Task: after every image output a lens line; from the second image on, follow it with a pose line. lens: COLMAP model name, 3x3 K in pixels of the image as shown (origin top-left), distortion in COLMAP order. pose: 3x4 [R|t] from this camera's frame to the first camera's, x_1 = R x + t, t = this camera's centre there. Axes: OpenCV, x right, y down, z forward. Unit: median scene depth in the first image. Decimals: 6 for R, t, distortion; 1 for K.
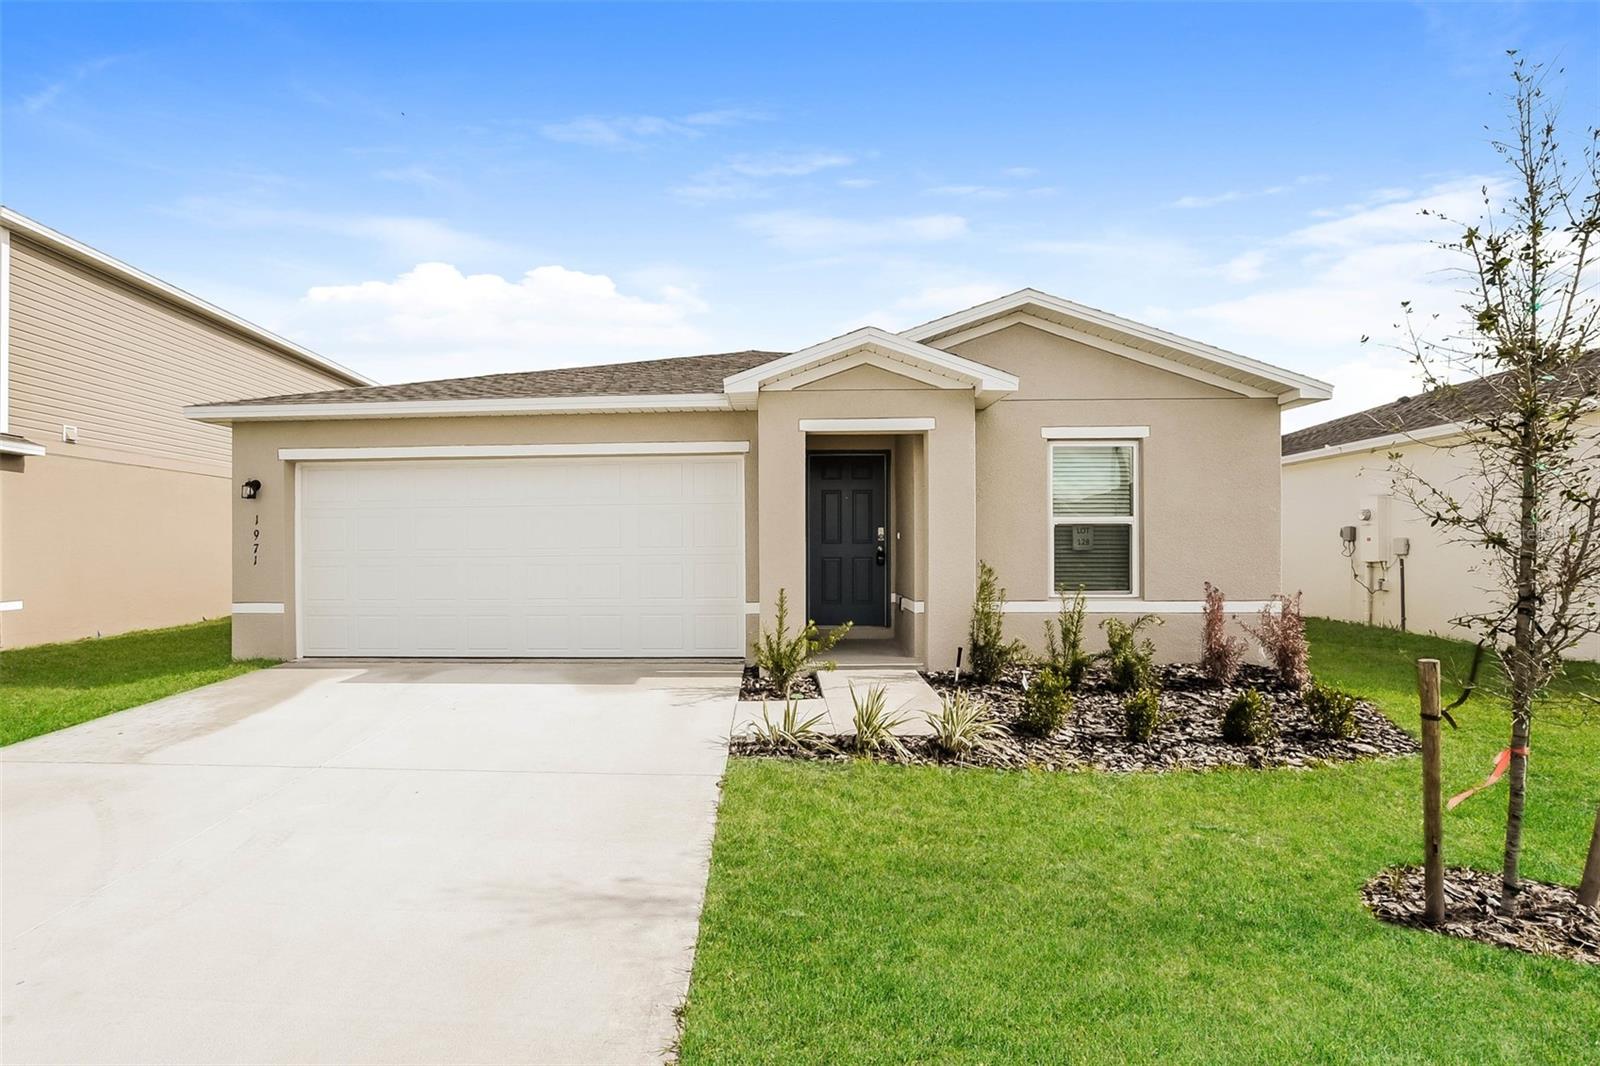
lens RADIAL K [[701.1, 0, 808.6], [0, 701.1, 540.2], [0, 0, 1]] dist [-0.014150, 0.000418]
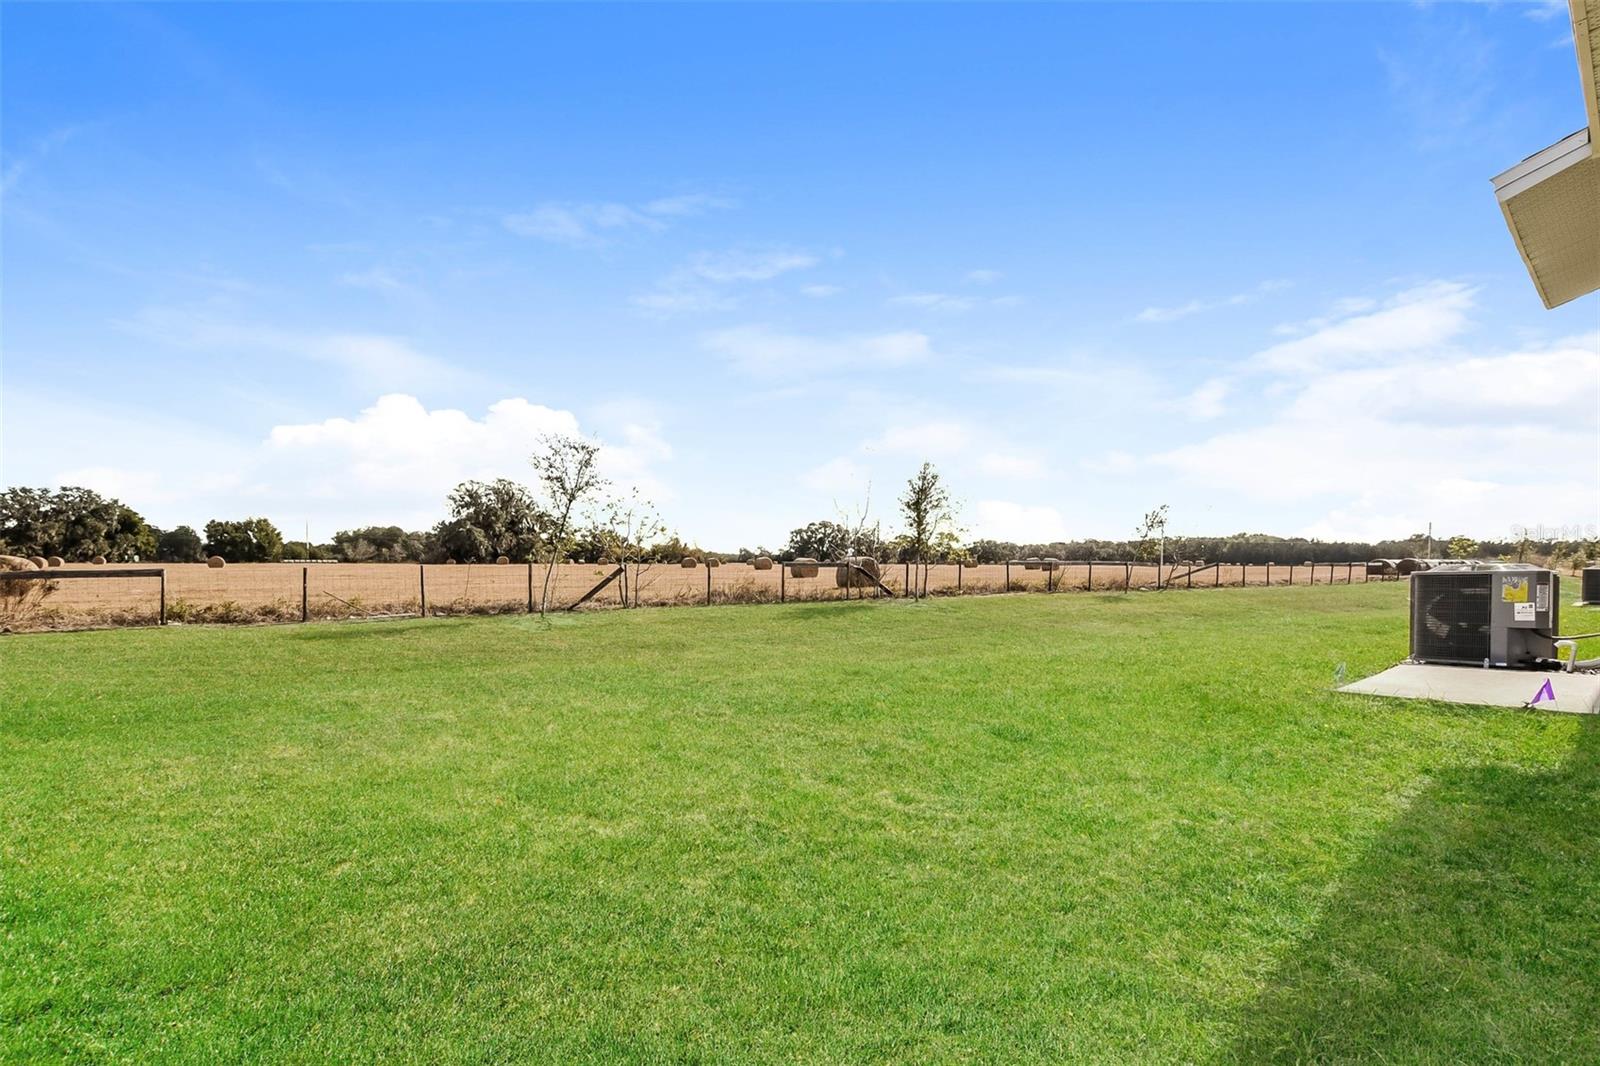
lens RADIAL K [[701.1, 0, 791.5], [0, 701.1, 527.8], [0, 0, 1]] dist [-0.014150, 0.000418]
pose [[0.999770, -0.021442, 0.000946, 0.019490], [0.021445, 0.999764, -0.003409, -0.164811], [-0.000873, 0.003429, 0.999994, 0.001422]]
